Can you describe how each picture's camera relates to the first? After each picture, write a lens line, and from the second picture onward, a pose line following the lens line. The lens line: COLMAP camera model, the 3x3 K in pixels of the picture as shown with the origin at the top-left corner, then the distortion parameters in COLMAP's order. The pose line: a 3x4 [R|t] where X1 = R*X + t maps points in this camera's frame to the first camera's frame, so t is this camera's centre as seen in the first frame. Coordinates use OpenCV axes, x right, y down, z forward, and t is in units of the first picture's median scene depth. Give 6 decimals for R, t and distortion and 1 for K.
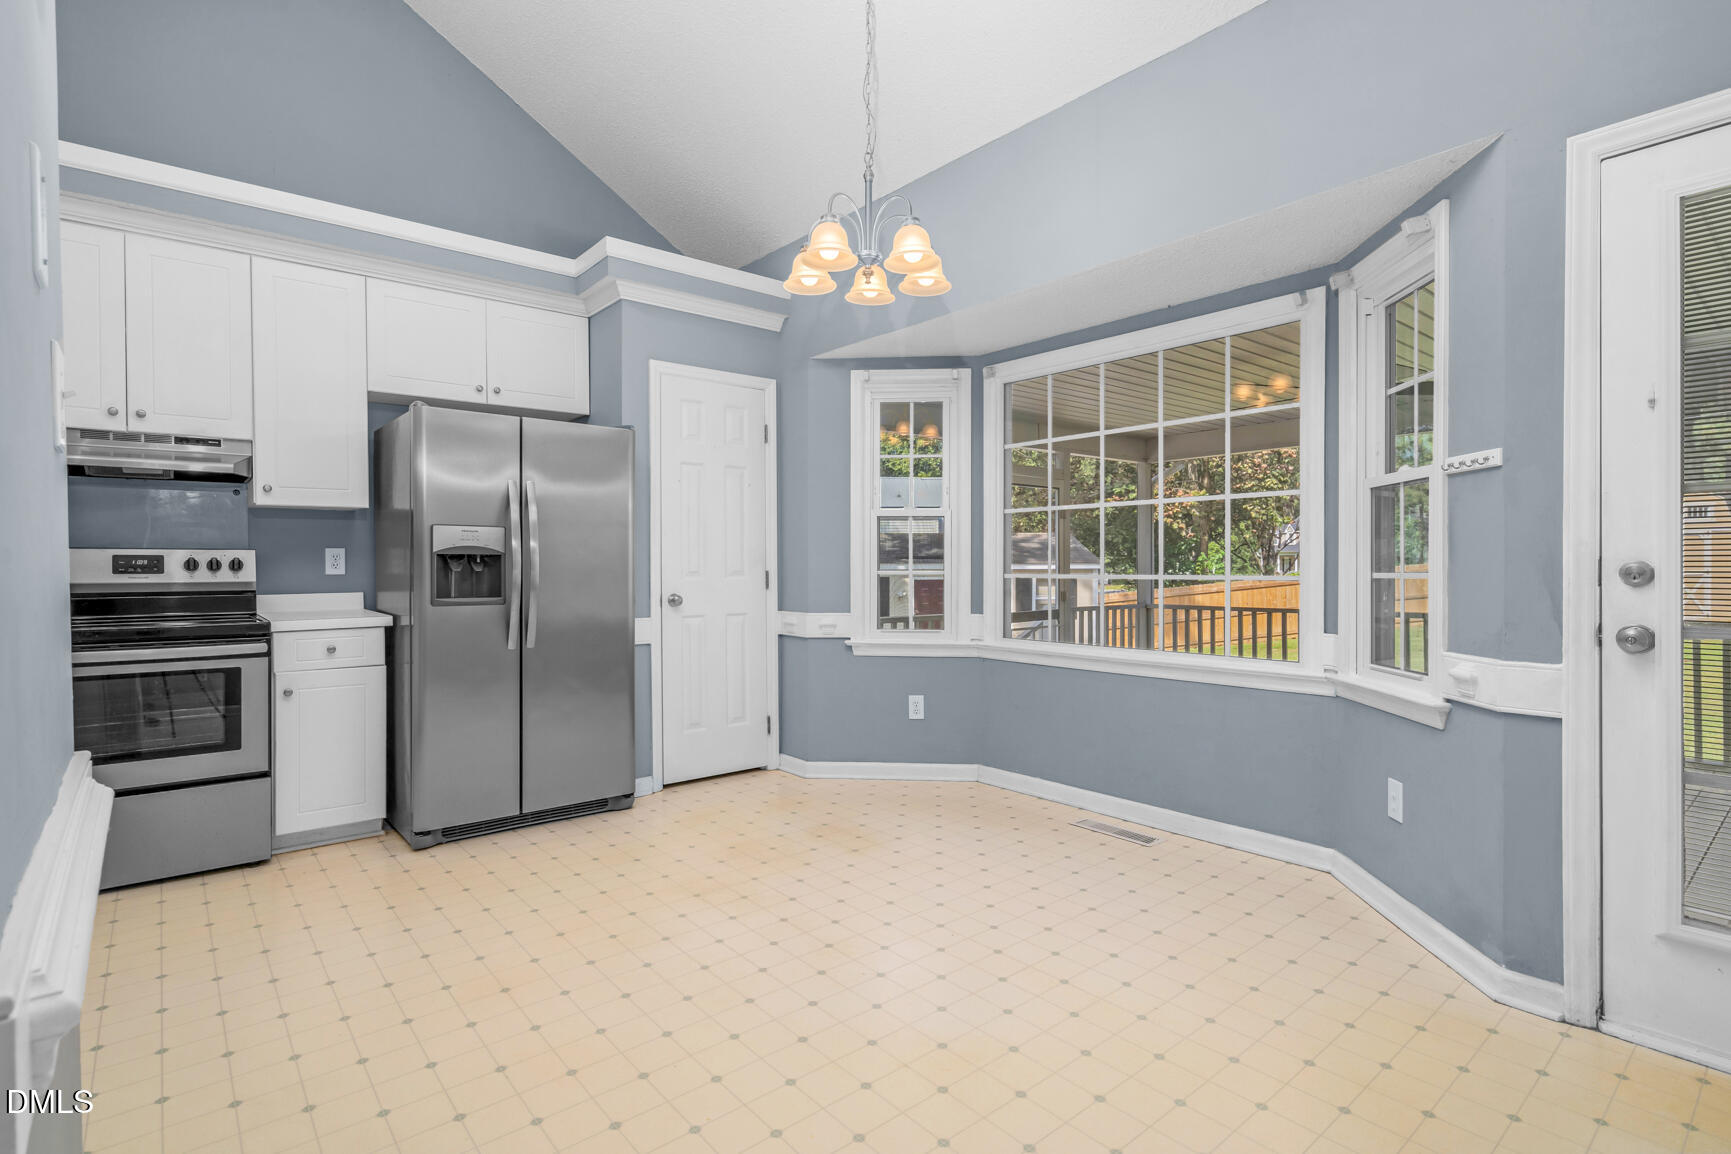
lens RADIAL K [[839.1, 0, 863.2], [0, 839.1, 573.9], [0, 0, 1]] dist [-0.000887, 0.001167]
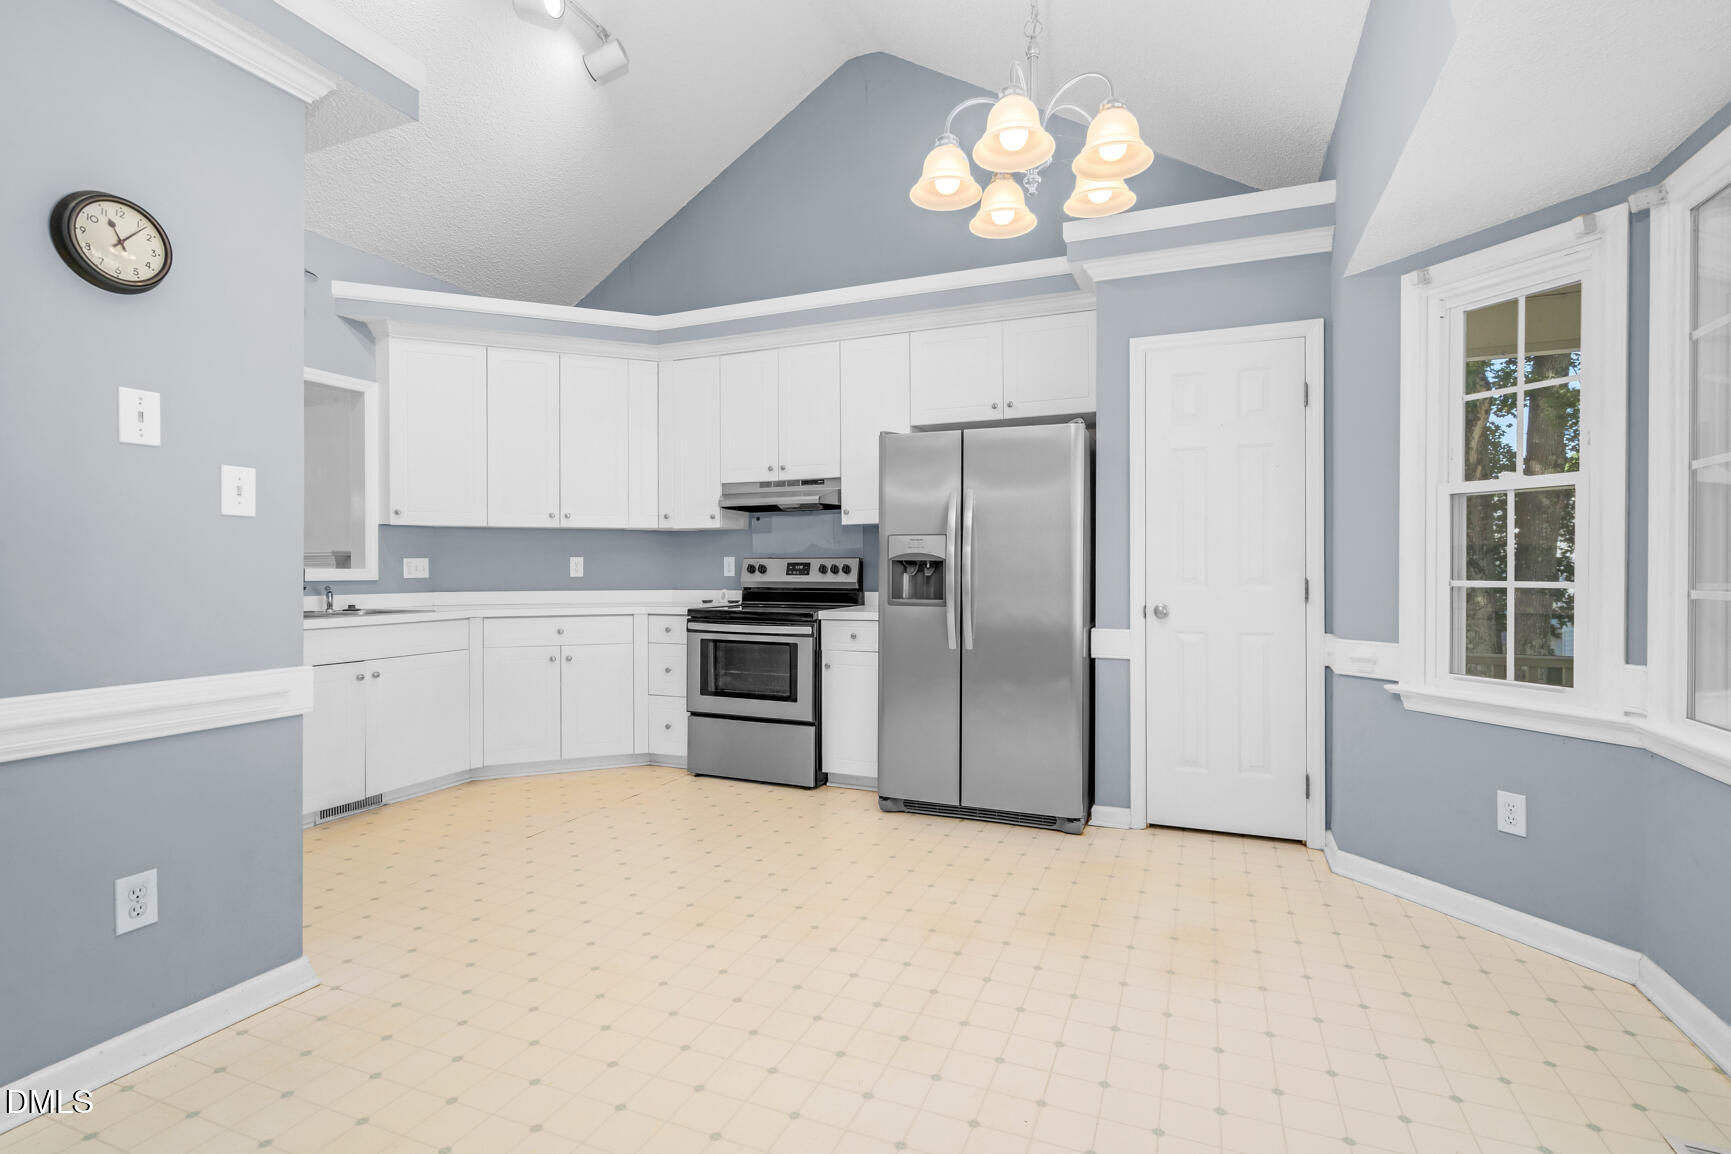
lens RADIAL K [[839.1, 0, 858.5], [0, 839.1, 566.9], [0, 0, 1]] dist [-0.000887, 0.001167]
pose [[0.453701, -0.000433, -0.891154, 0.479940], [-0.011318, 0.999916, -0.006248, -0.006380], [0.891082, 0.012921, 0.453658, 0.405778]]
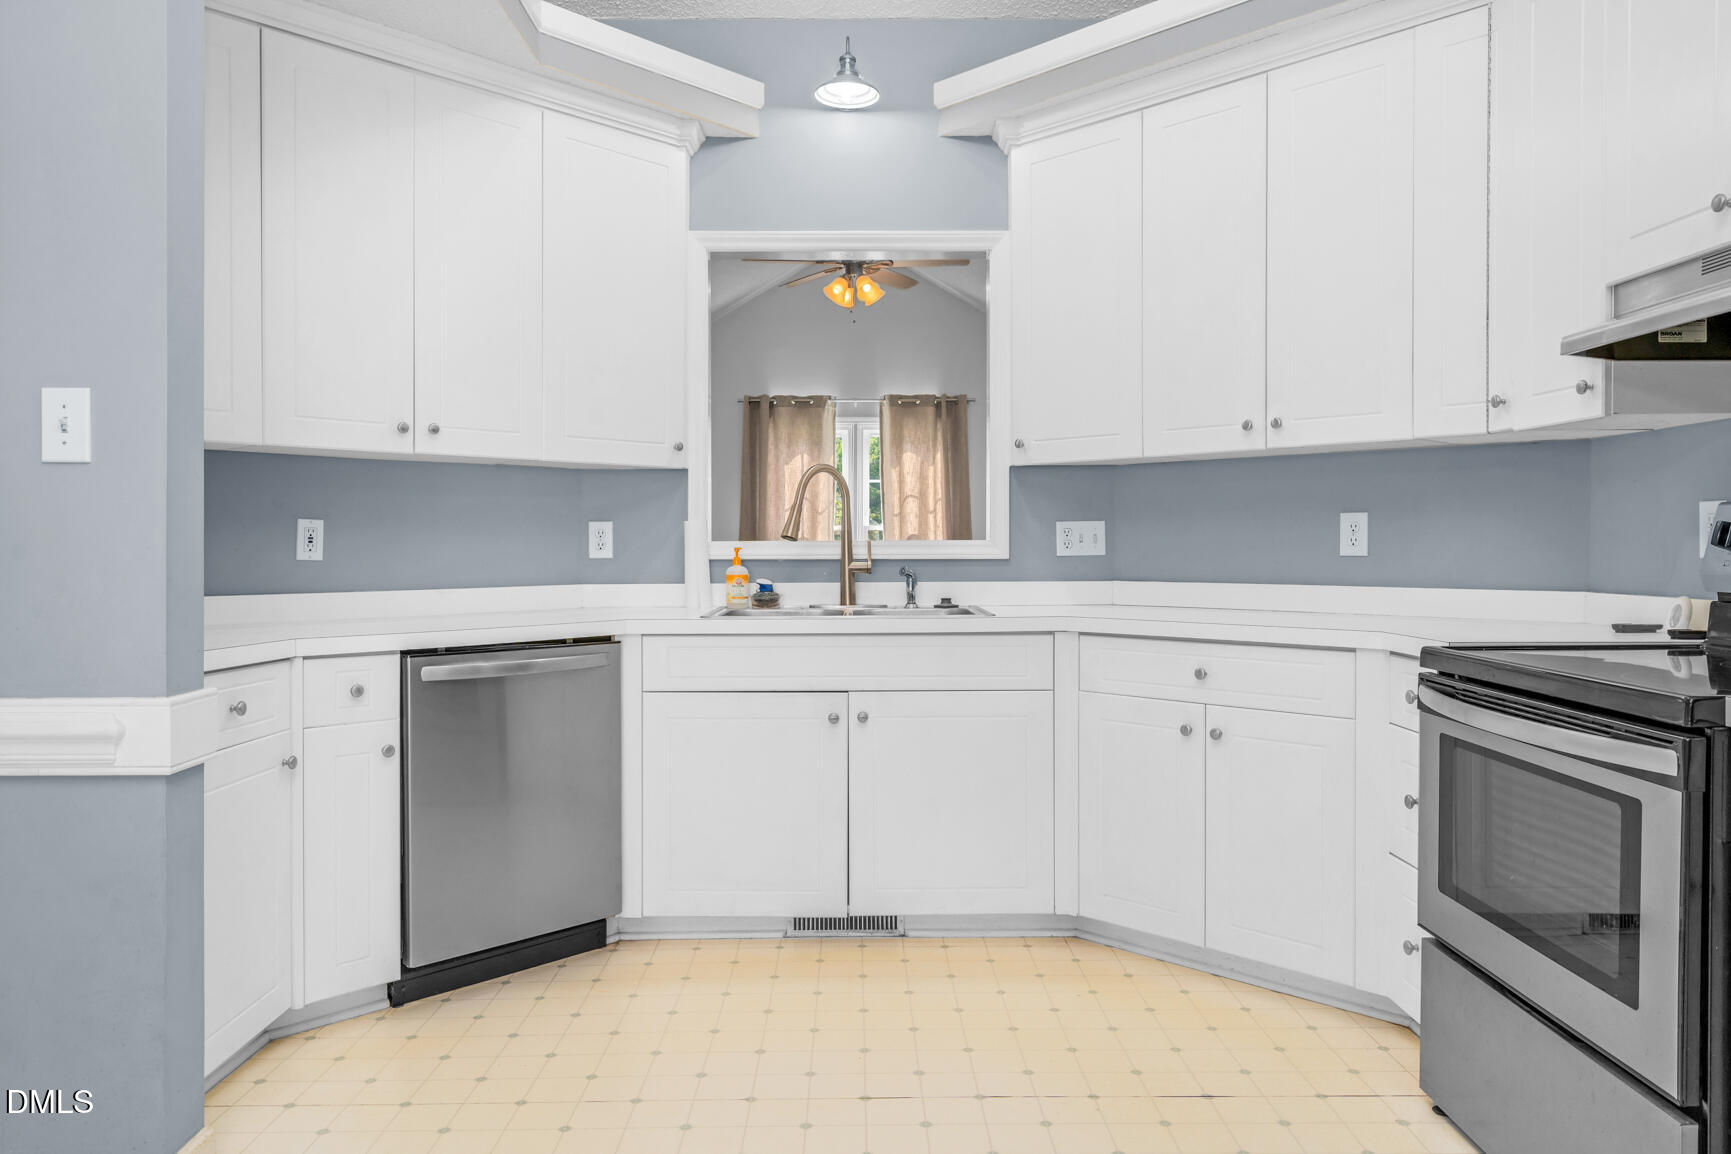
lens RADIAL K [[1189.8, 0, 865.2], [0, 1189.8, 567.8], [0, 0, 1]] dist [-0.003114, -0.001458]
pose [[-0.639515, 0.020053, -0.768517, -0.080347], [-0.003962, 0.999560, 0.029379, -0.009771], [0.768768, 0.021833, -0.639155, 0.949736]]
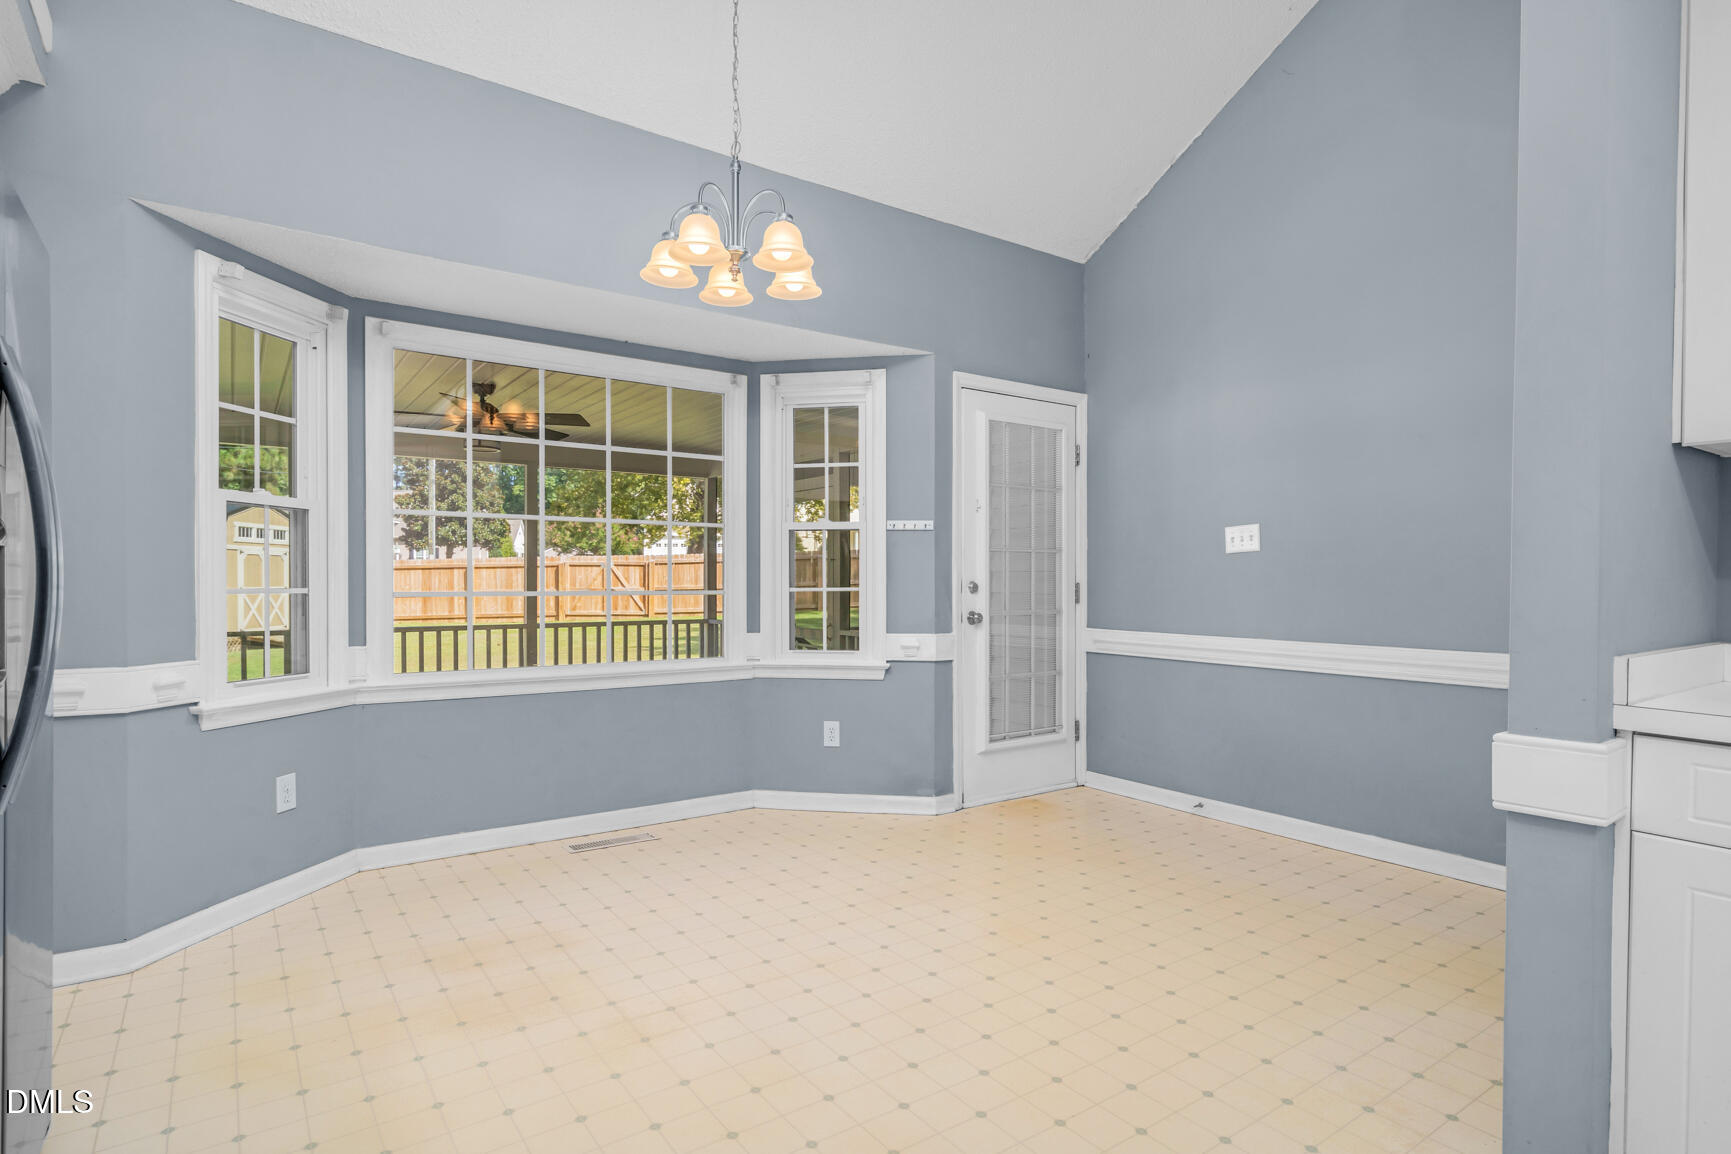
lens RADIAL K [[888.8, 0, 876.4], [0, 888.8, 592.2], [0, 0, 1]] dist [-0.001111, 0.001323]
pose [[0.078322, -0.008535, 0.996892, -0.760934], [0.005601, 0.999951, 0.008122, -0.004487], [-0.996912, 0.004948, 0.078366, 0.600060]]
